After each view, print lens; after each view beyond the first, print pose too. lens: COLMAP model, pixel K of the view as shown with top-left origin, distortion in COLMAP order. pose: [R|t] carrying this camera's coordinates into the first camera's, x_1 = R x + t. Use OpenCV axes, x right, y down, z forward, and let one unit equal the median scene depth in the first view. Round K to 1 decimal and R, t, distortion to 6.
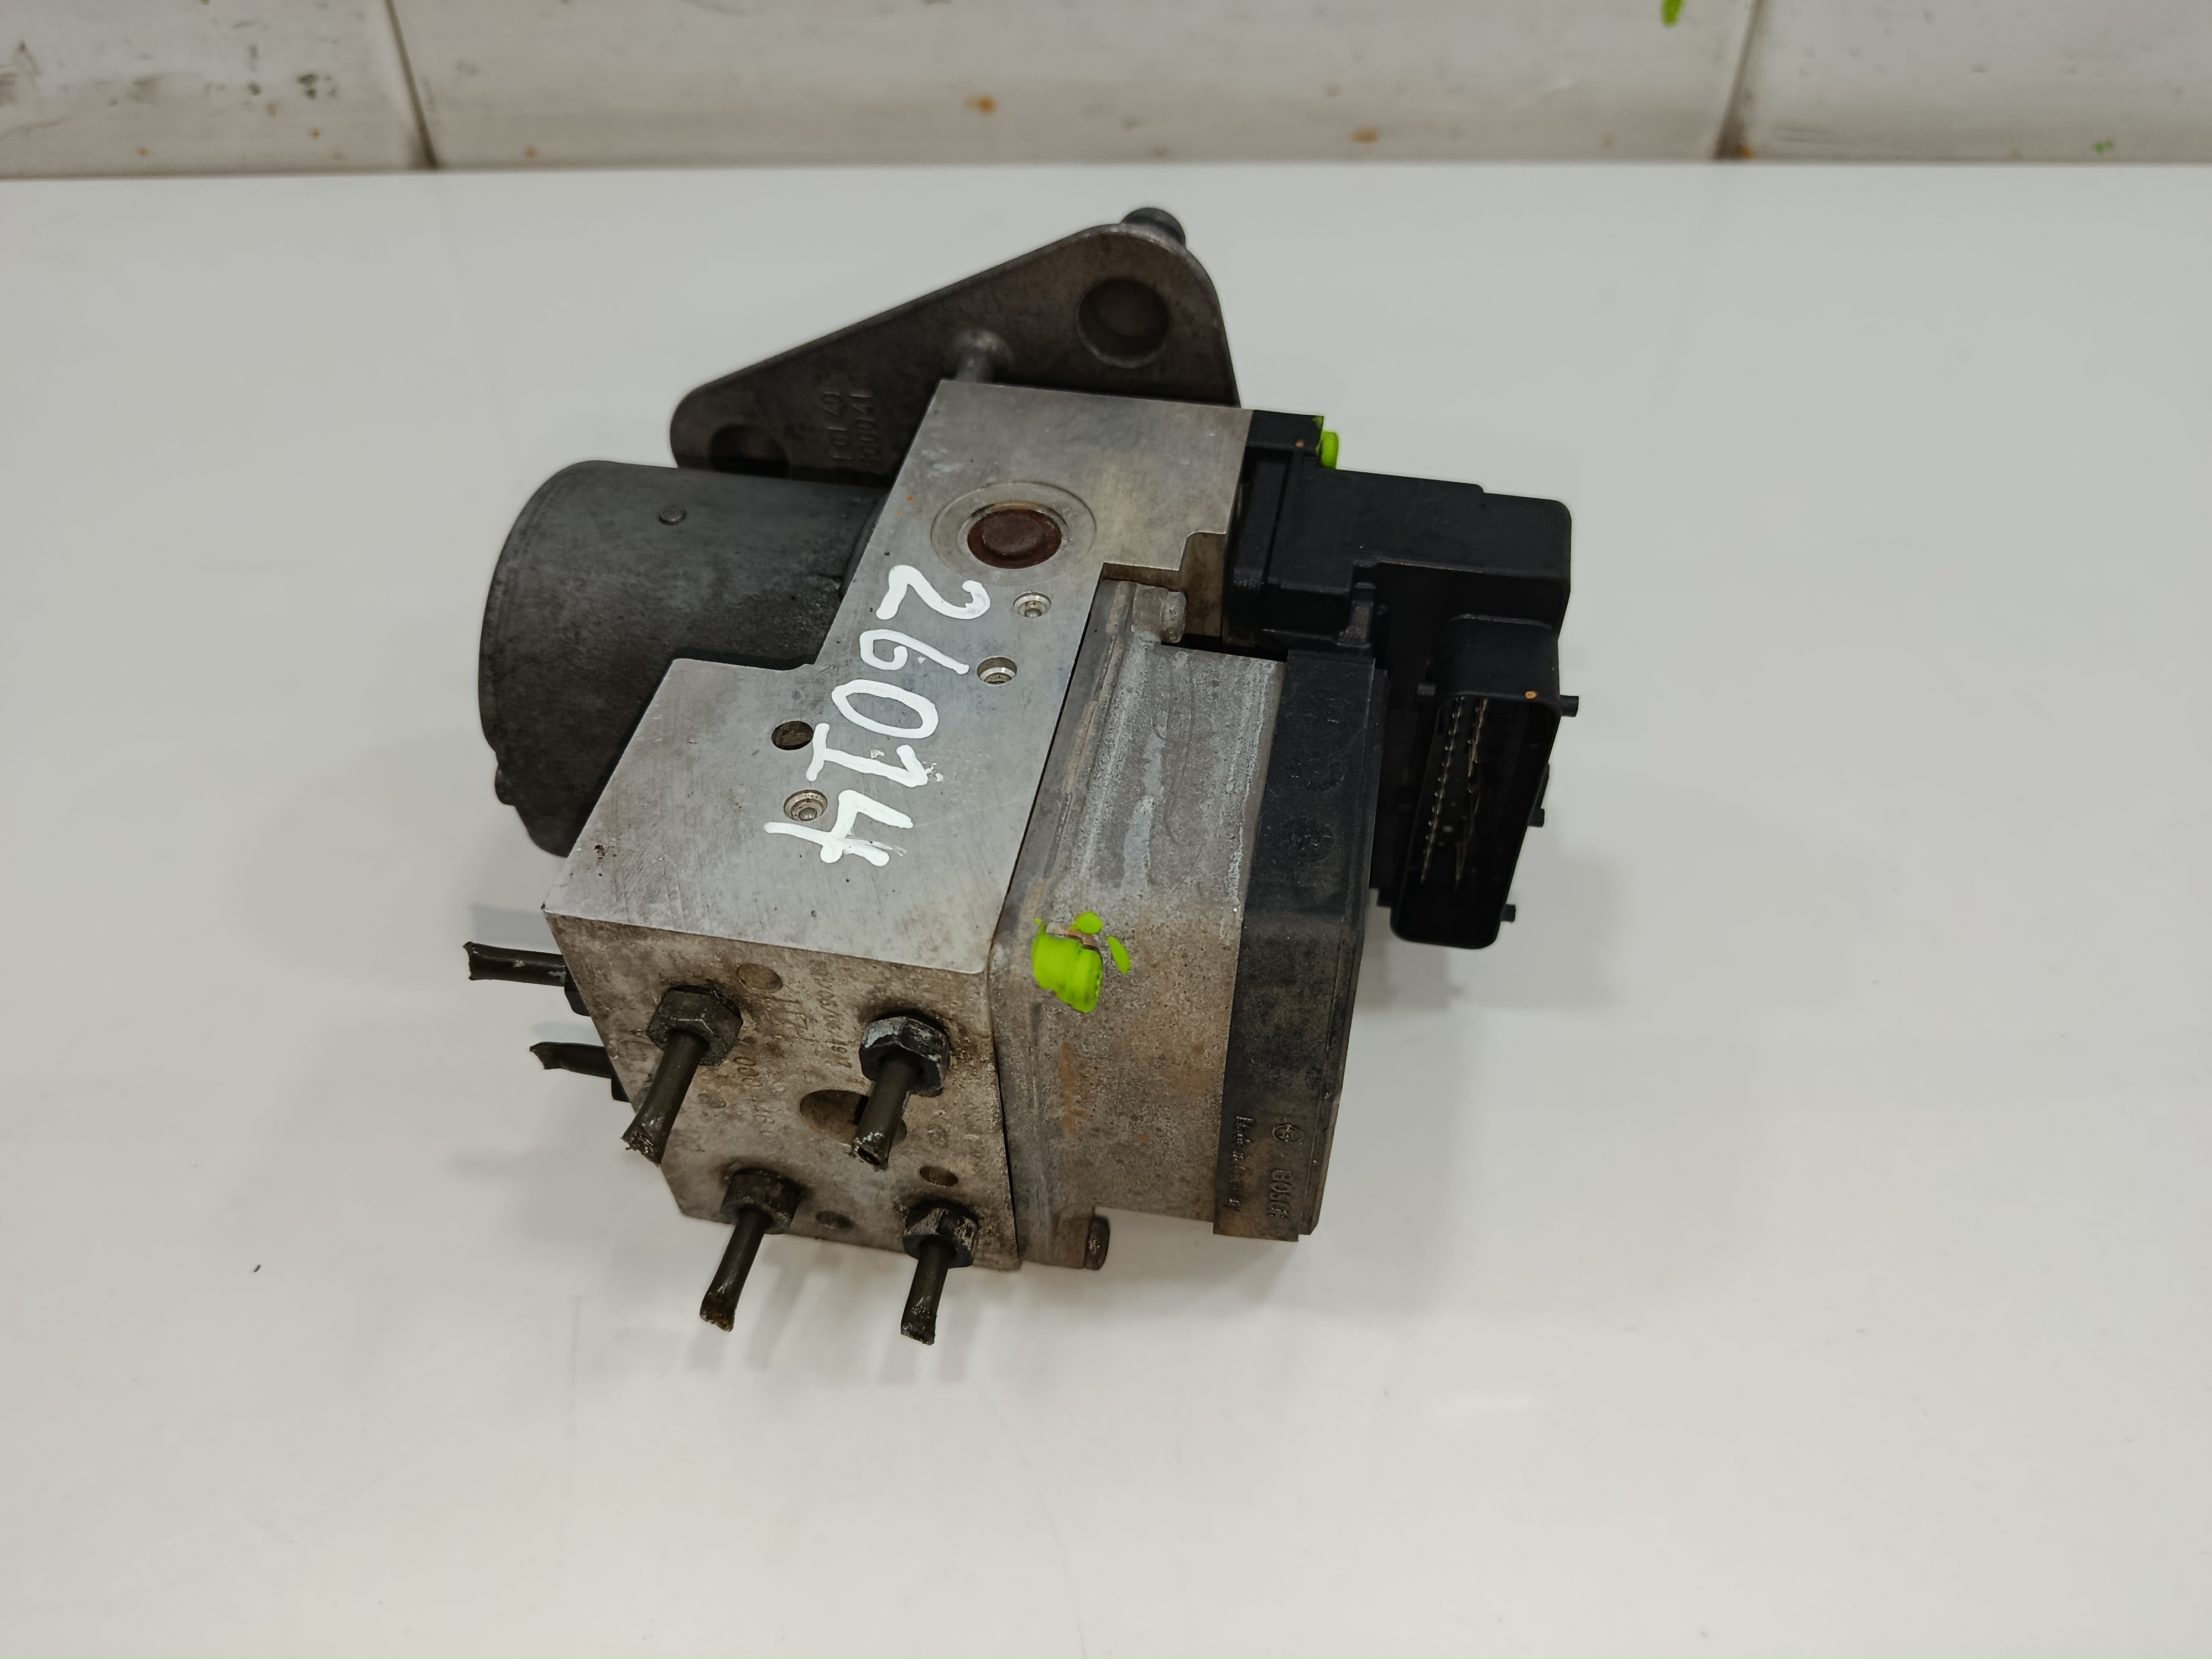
lens RADIAL K [[1555.5, 0, 1106.7], [0, 1555.5, 823.0], [0, 0, 1]] dist [0.073393, -0.001246]
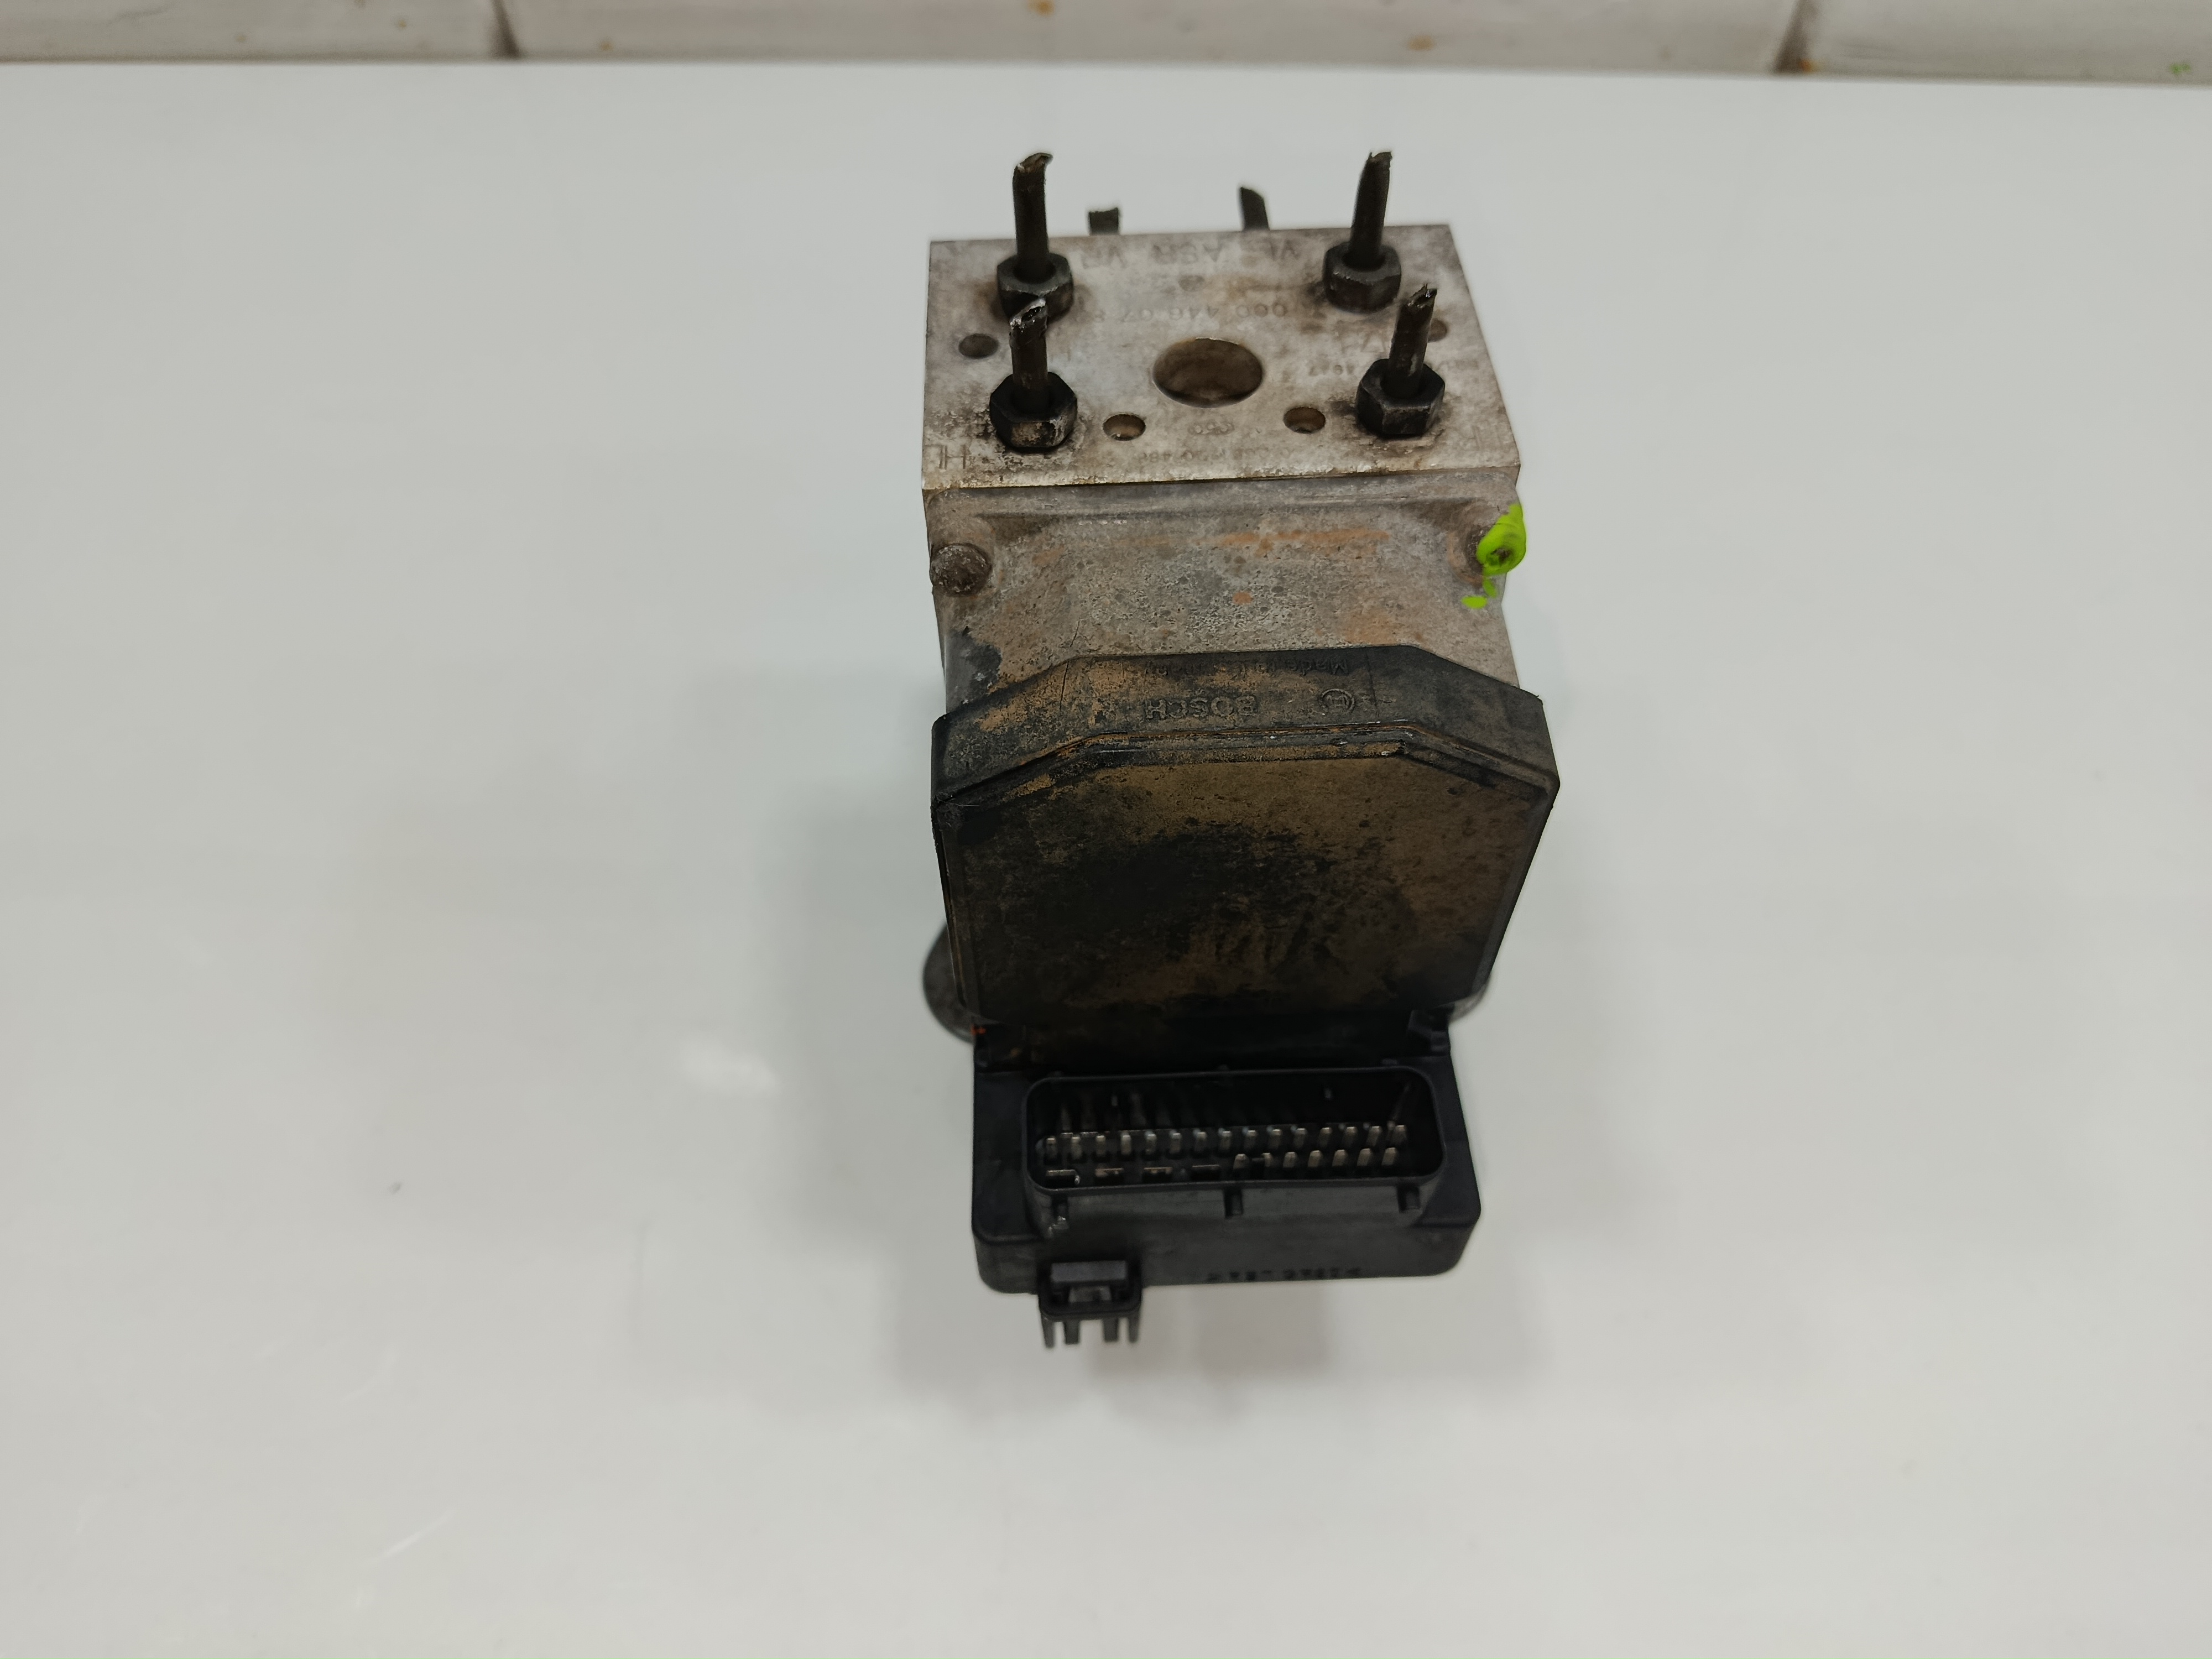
lens RADIAL K [[1555.5, 0, 1101.3], [0, 1555.5, 835.5], [0, 0, 1]] dist [0.073393, -0.001246]
pose [[0.027637, 0.899741, -0.435547, 0.554428], [-0.666467, -0.308155, -0.678869, 0.847406], [-0.745022, 0.309040, 0.591131, 0.564847]]
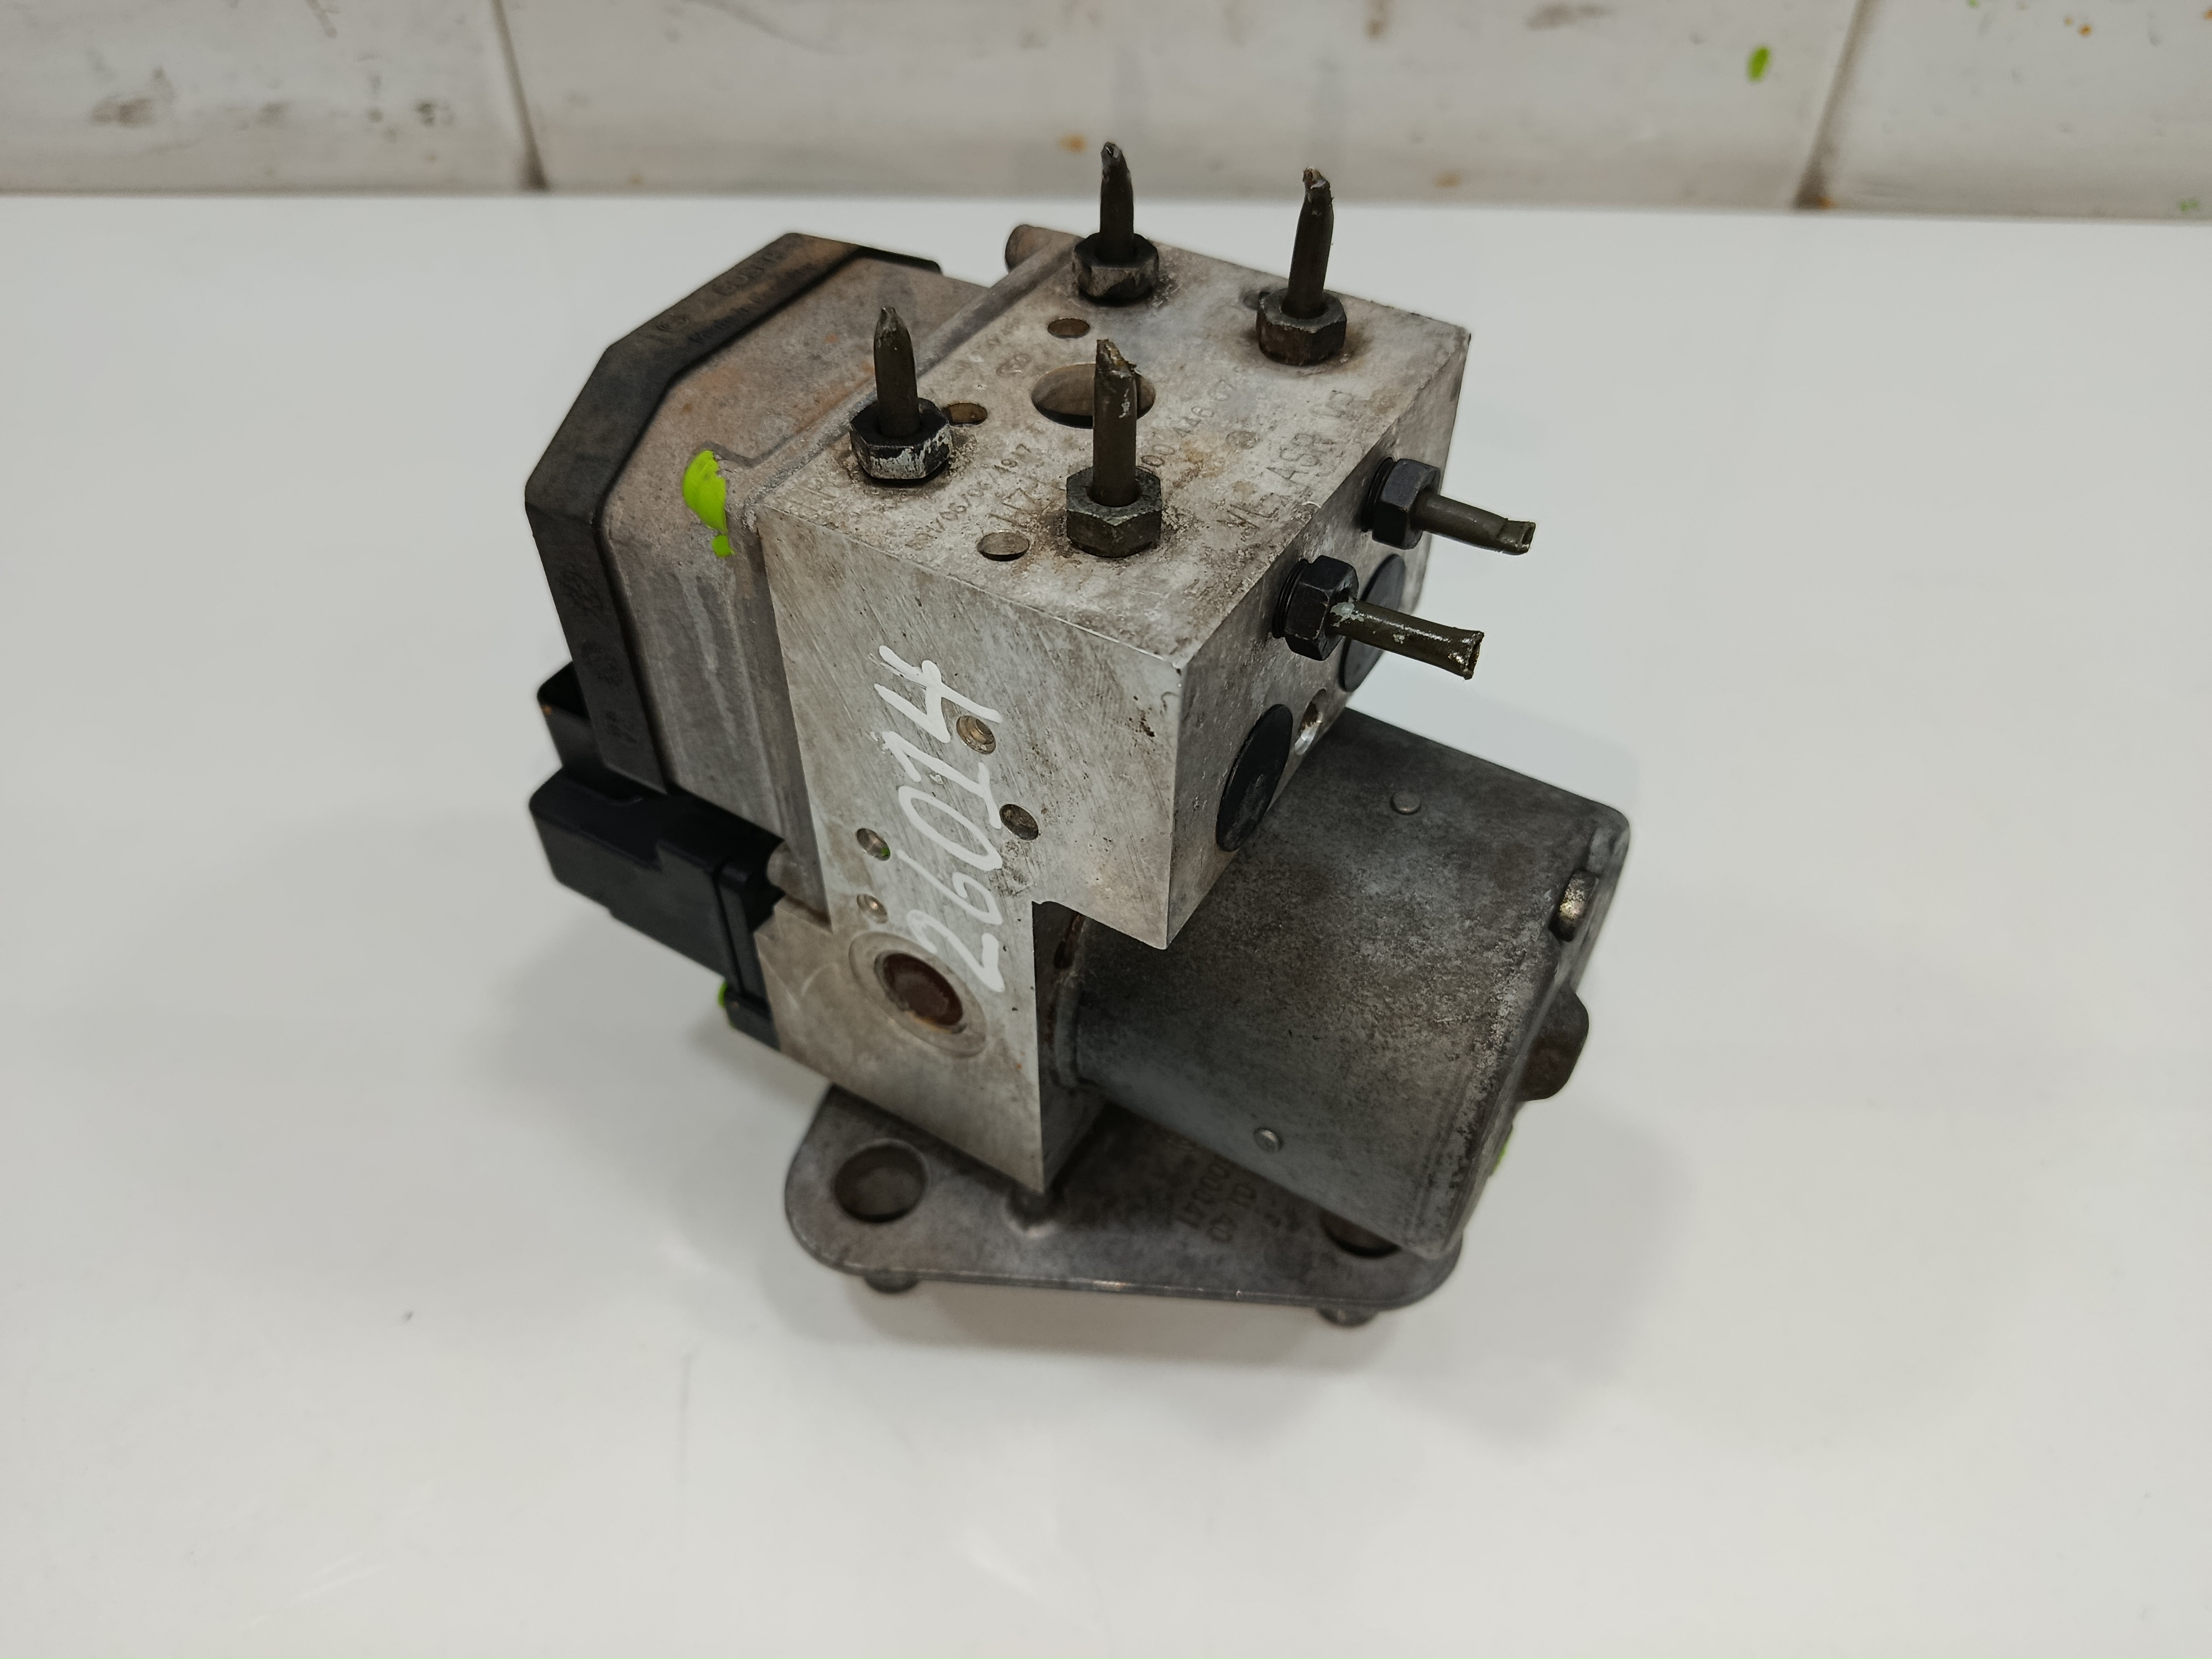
lens RADIAL K [[1555.5, 0, 1105.9], [0, 1555.5, 826.2], [0, 0, 1]] dist [0.073393, -0.001246]
pose [[-0.836974, -0.245959, 0.488855, -0.684673], [0.229201, -0.968734, -0.094985, 0.038824], [0.496933, 0.032546, 0.867179, 0.241971]]
